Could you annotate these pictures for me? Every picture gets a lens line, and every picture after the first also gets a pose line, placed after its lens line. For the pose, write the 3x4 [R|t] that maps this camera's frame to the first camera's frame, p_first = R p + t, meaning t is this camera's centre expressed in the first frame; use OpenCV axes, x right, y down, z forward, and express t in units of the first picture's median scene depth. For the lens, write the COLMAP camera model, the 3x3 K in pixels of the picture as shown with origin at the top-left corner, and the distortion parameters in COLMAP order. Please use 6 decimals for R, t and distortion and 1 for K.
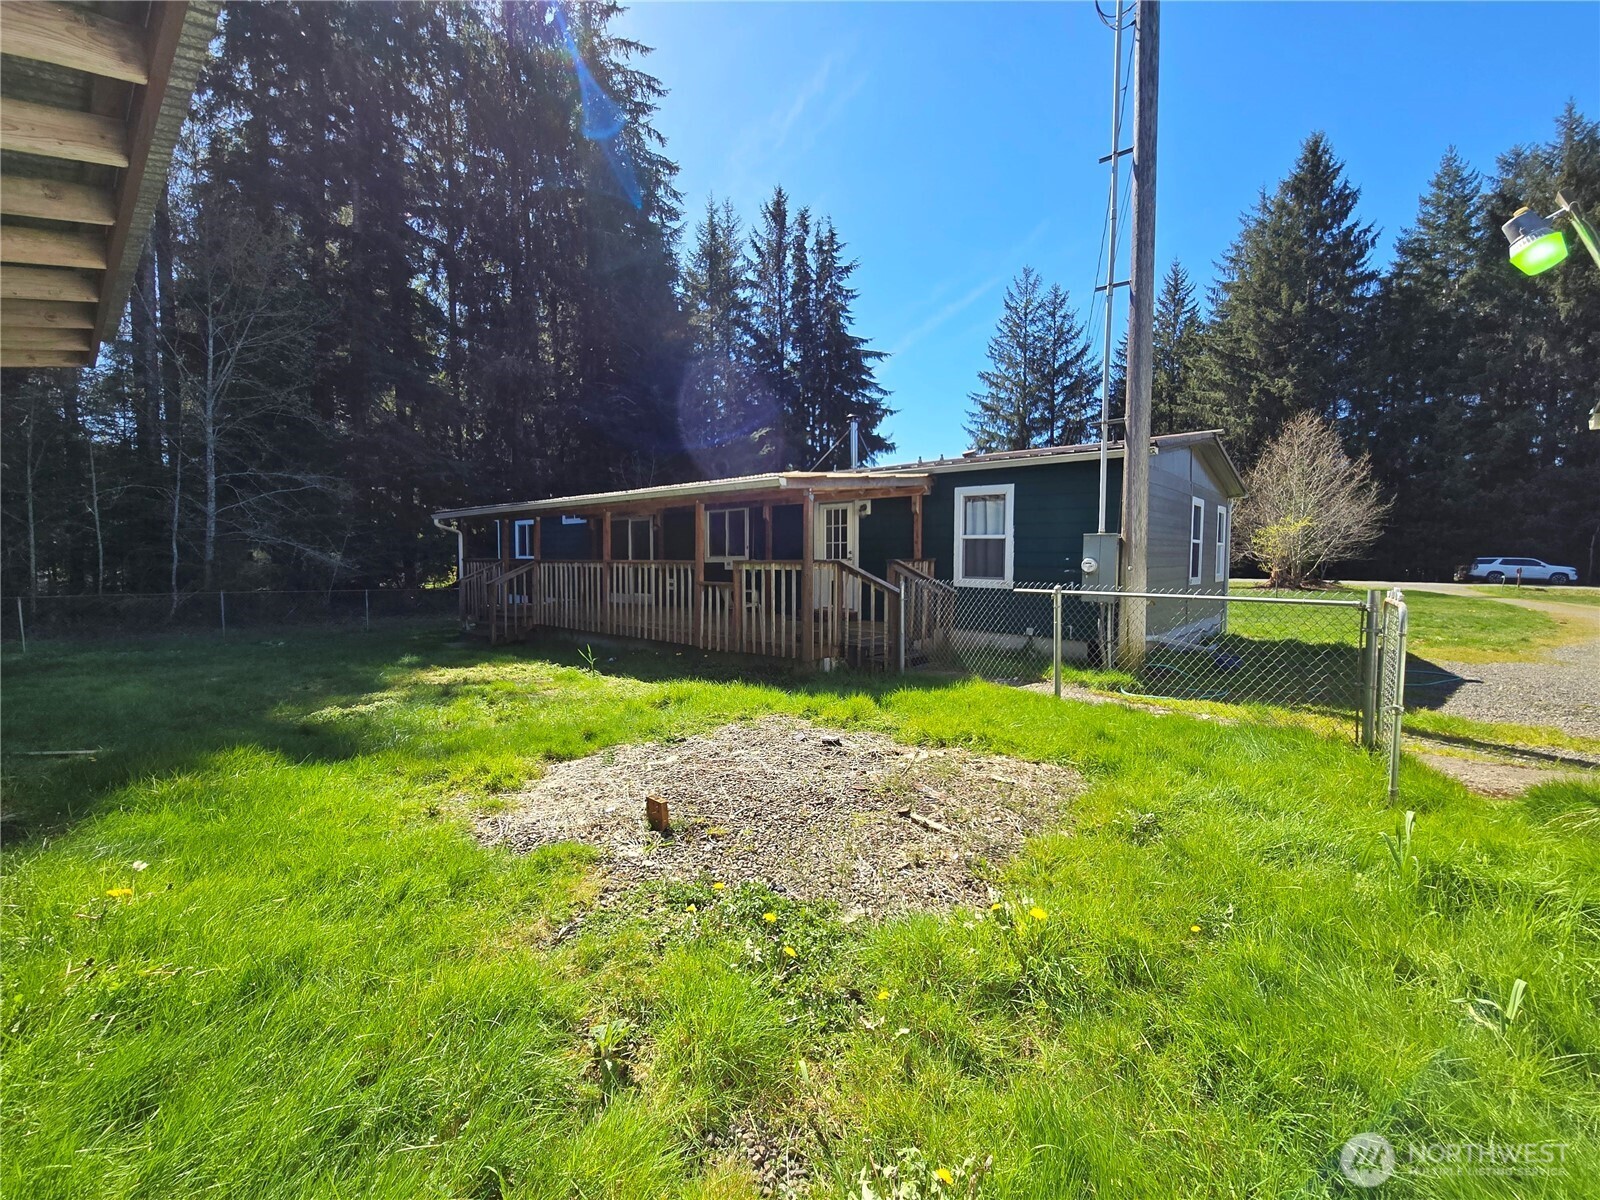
lens RADIAL K [[655.9, 0, 800.0], [0, 655.9, 600.0], [0, 0, 1]] dist [-0.002512, -0.000214]
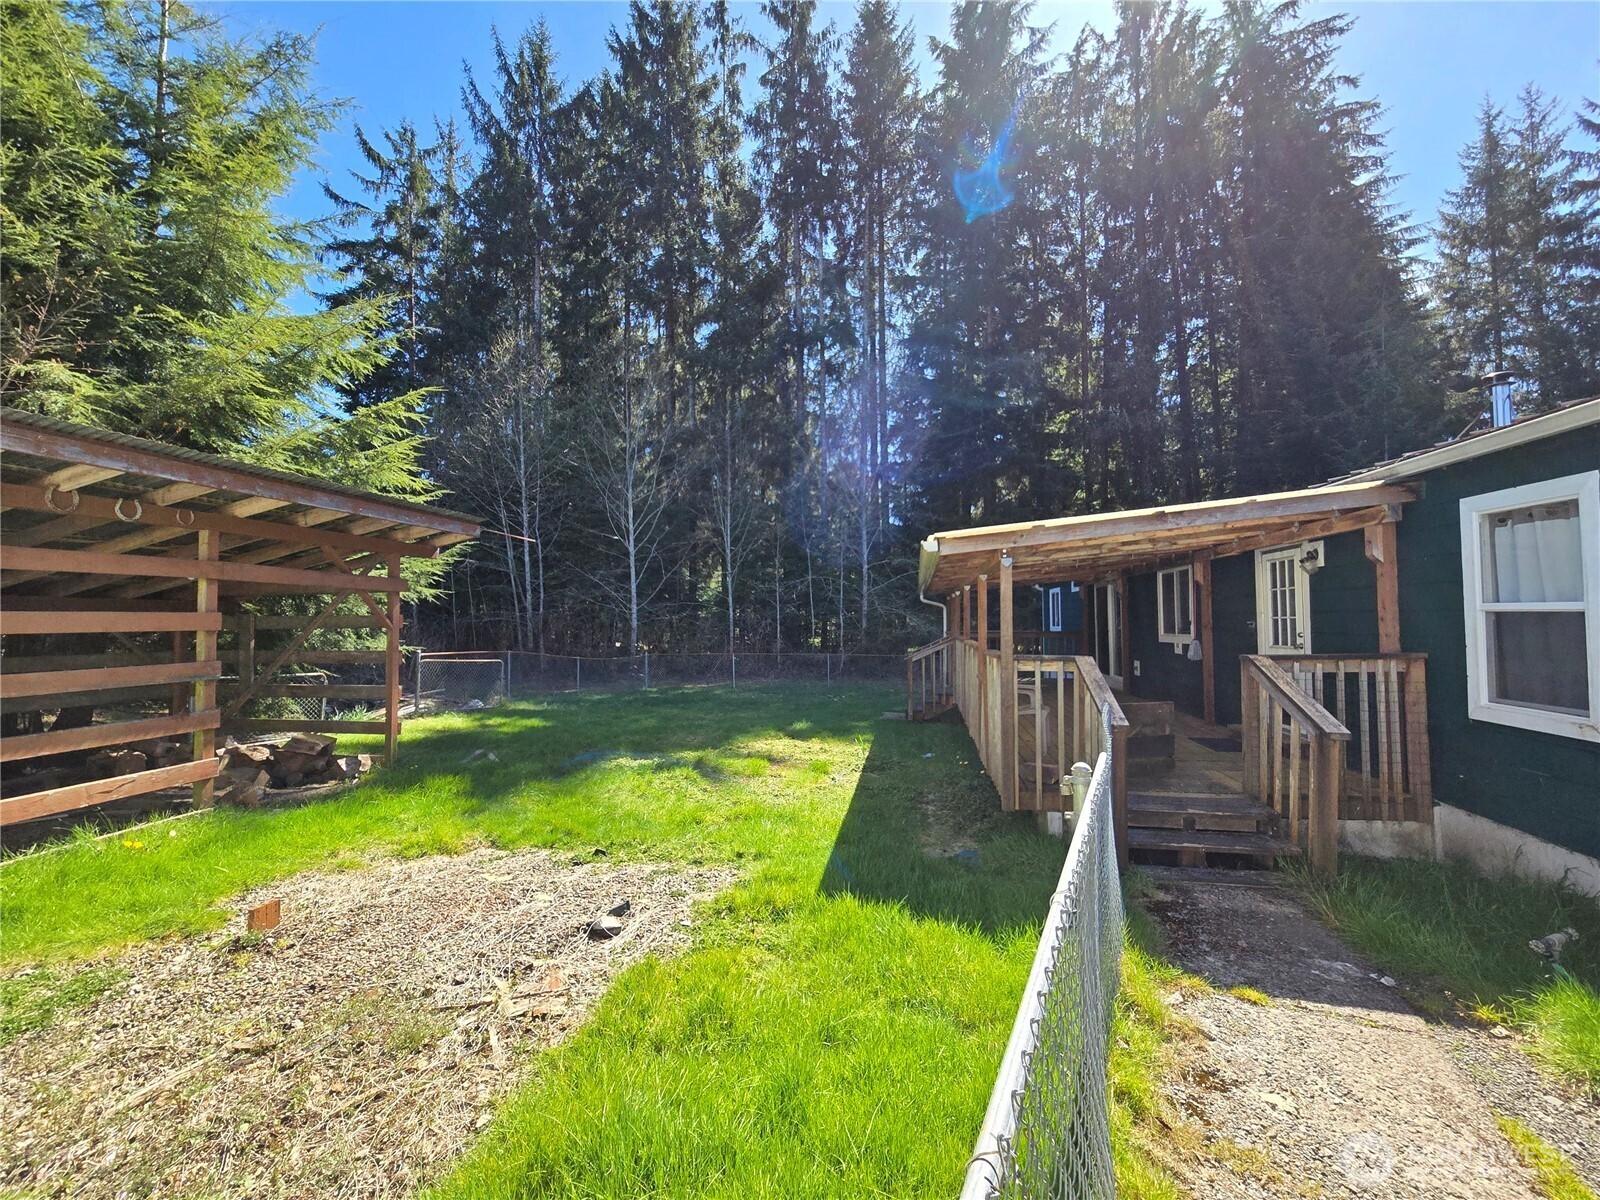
lens RADIAL K [[655.9, 0, 800.0], [0, 655.9, 600.0], [0, 0, 1]] dist [-0.002512, -0.000214]
pose [[0.523462, -0.033149, -0.851404, 0.340642], [-0.044387, 0.996825, -0.066101, -0.046205], [0.850892, 0.072393, 0.520328, 0.341257]]
